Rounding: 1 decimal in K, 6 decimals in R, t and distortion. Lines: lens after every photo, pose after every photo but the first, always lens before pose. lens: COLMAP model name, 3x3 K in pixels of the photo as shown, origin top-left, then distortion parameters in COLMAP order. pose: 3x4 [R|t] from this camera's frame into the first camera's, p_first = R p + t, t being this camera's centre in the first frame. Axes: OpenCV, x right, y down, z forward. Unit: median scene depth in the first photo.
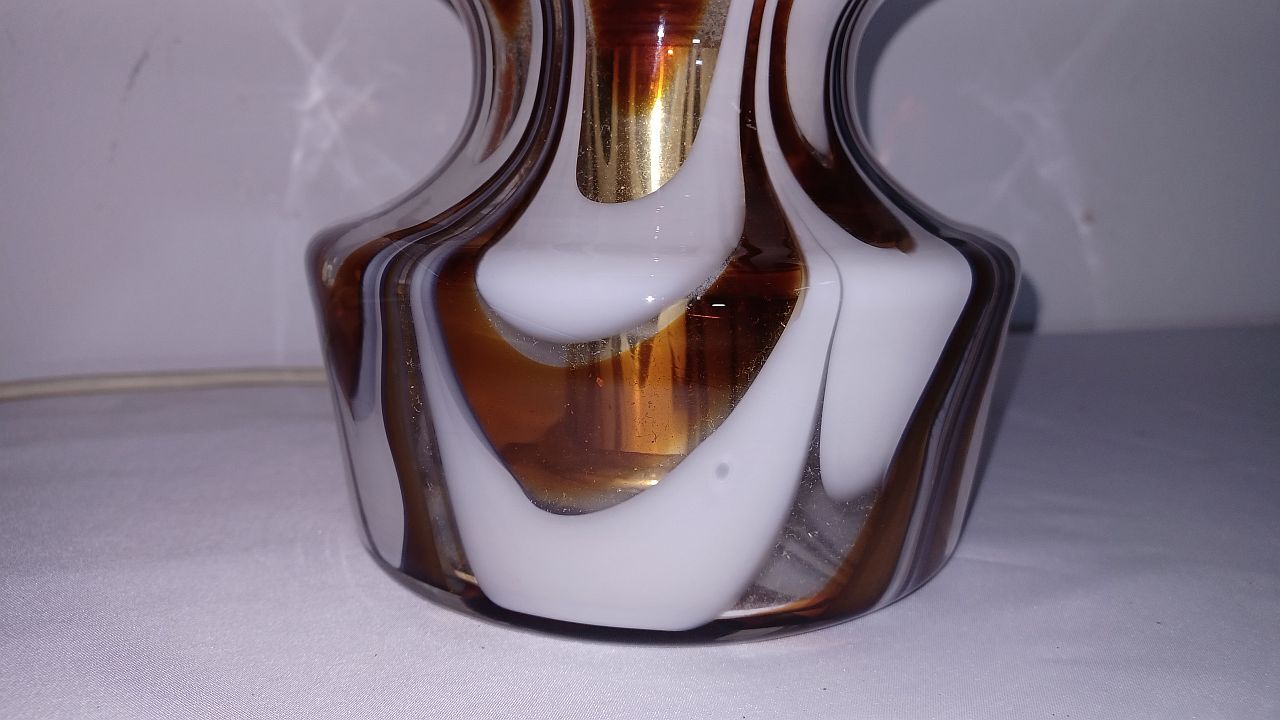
lens RADIAL K [[1109.4, 0, 587.5], [0, 1109.4, 386.7], [0, 0, 1]] dist [0.052178, 0.000289]
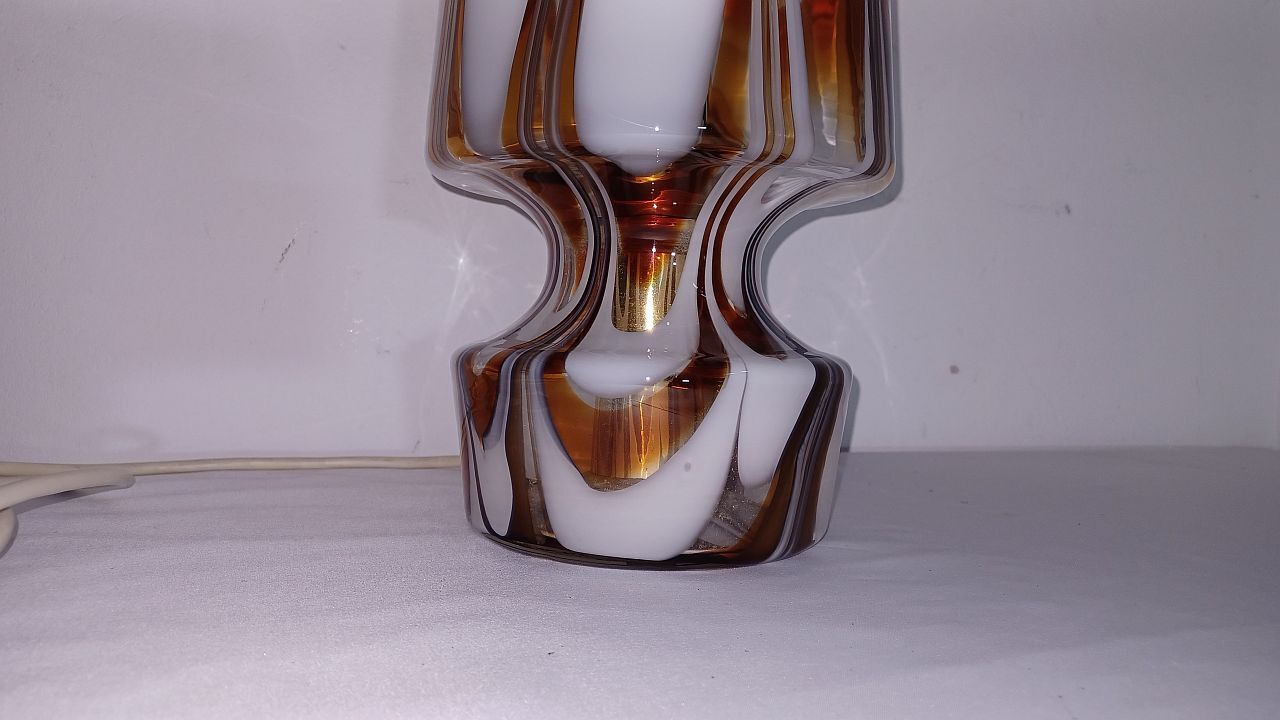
lens RADIAL K [[975.5, 0, 640.0], [0, 975.5, 360.0], [0, 0, 1]] dist [0.031563, 0.001301]
pose [[0.997594, 0.018872, 0.066715, -0.071063], [-0.007697, 0.986440, -0.163944, 0.153716], [-0.068904, 0.163036, 0.984211, -0.631566]]
